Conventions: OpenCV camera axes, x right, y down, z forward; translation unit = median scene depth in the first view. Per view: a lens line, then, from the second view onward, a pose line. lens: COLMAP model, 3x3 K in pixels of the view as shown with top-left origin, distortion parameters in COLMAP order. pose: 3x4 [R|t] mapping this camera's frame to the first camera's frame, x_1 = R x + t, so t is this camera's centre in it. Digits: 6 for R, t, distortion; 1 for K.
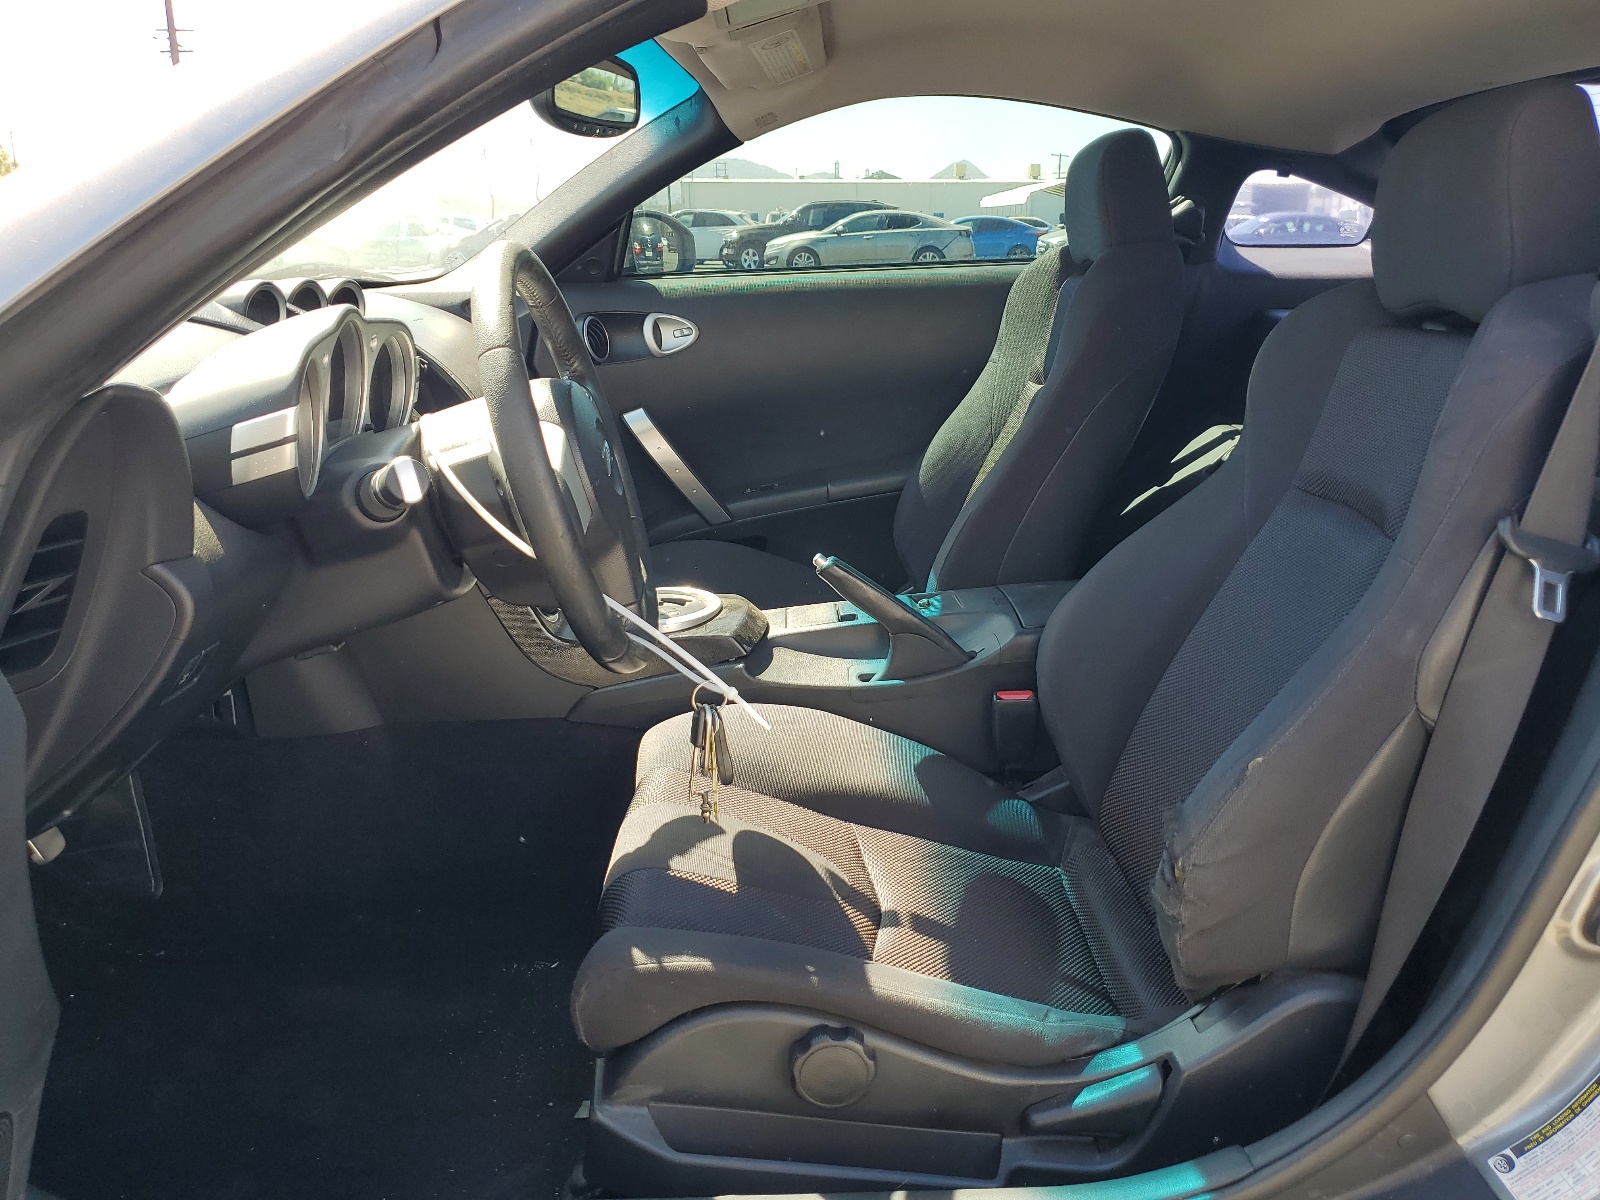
lens RADIAL K [[1119.0, 0, 800.0], [0, 1119.0, 600.0], [0, 0, 1]] dist [-0.050700, -0.000061]
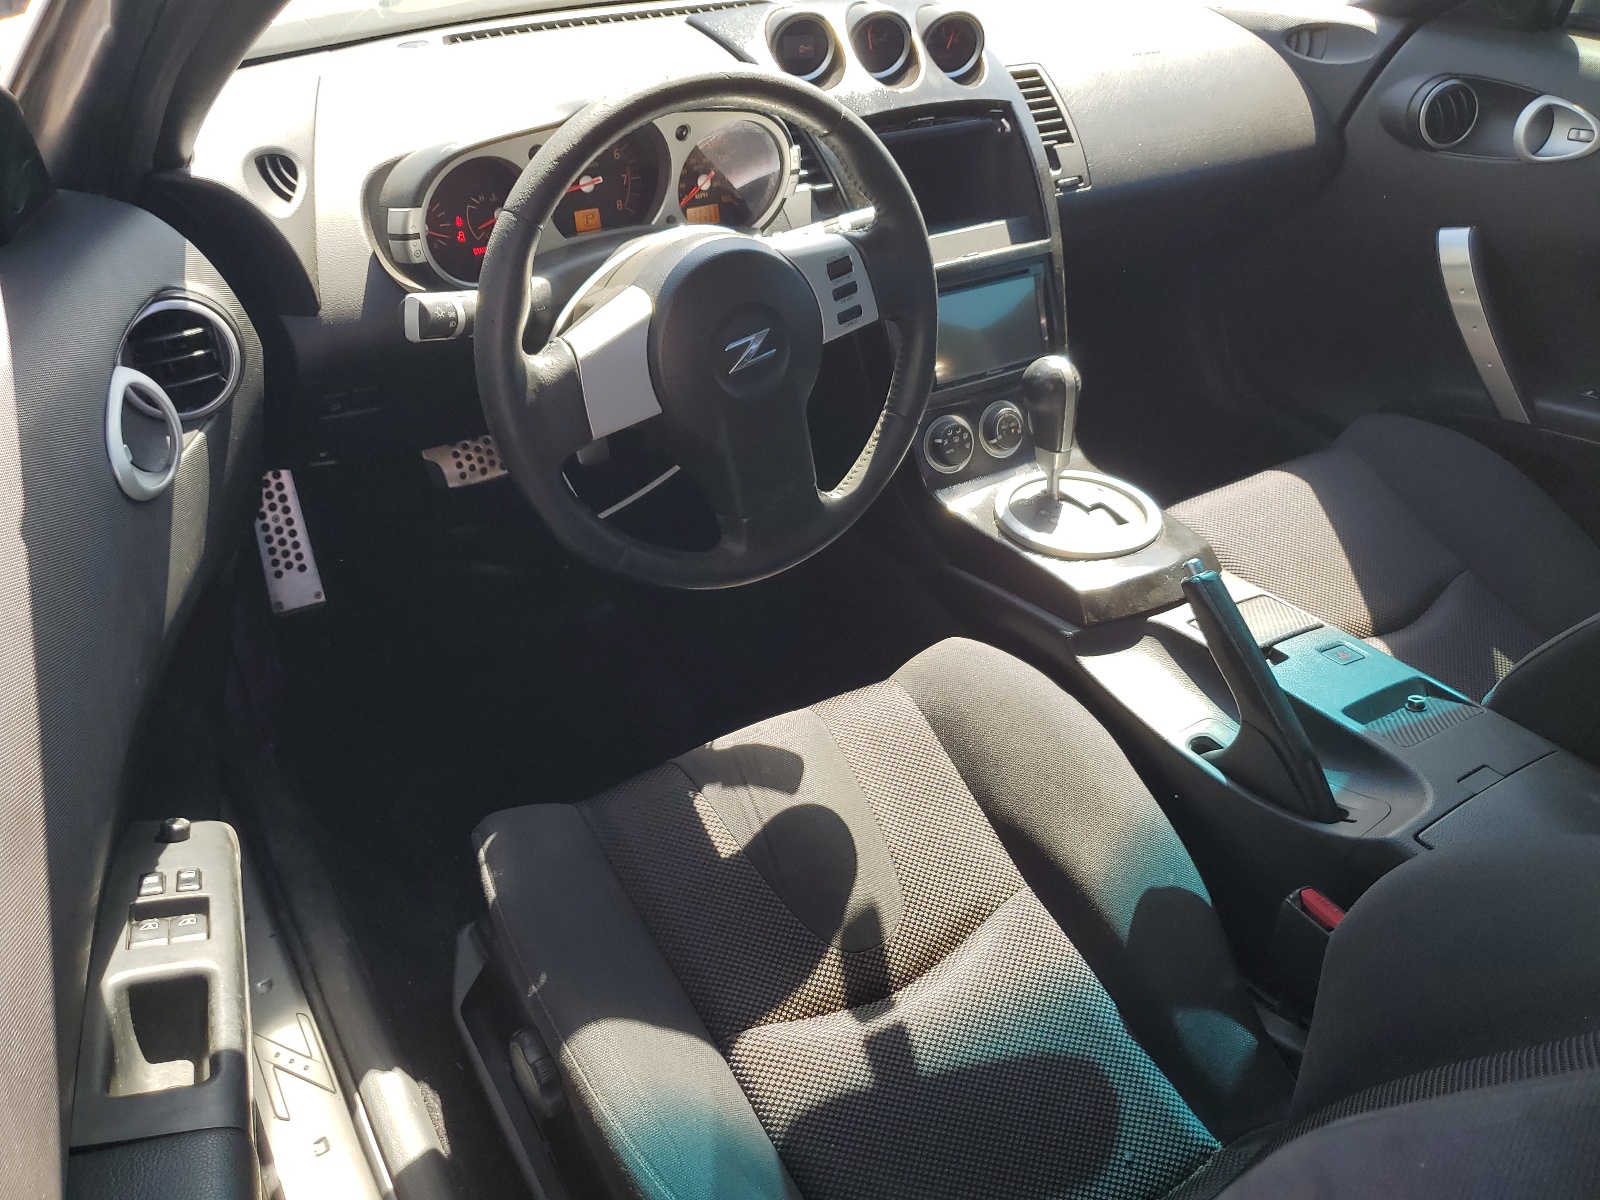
lens RADIAL K [[1119.0, 0, 800.0], [0, 1119.0, 600.0], [0, 0, 1]] dist [-0.050700, -0.000061]
pose [[0.510779, 0.515222, -0.688223, 0.366116], [-0.274848, 0.856377, 0.437123, -0.244741], [0.814594, -0.034117, 0.579028, 0.395848]]
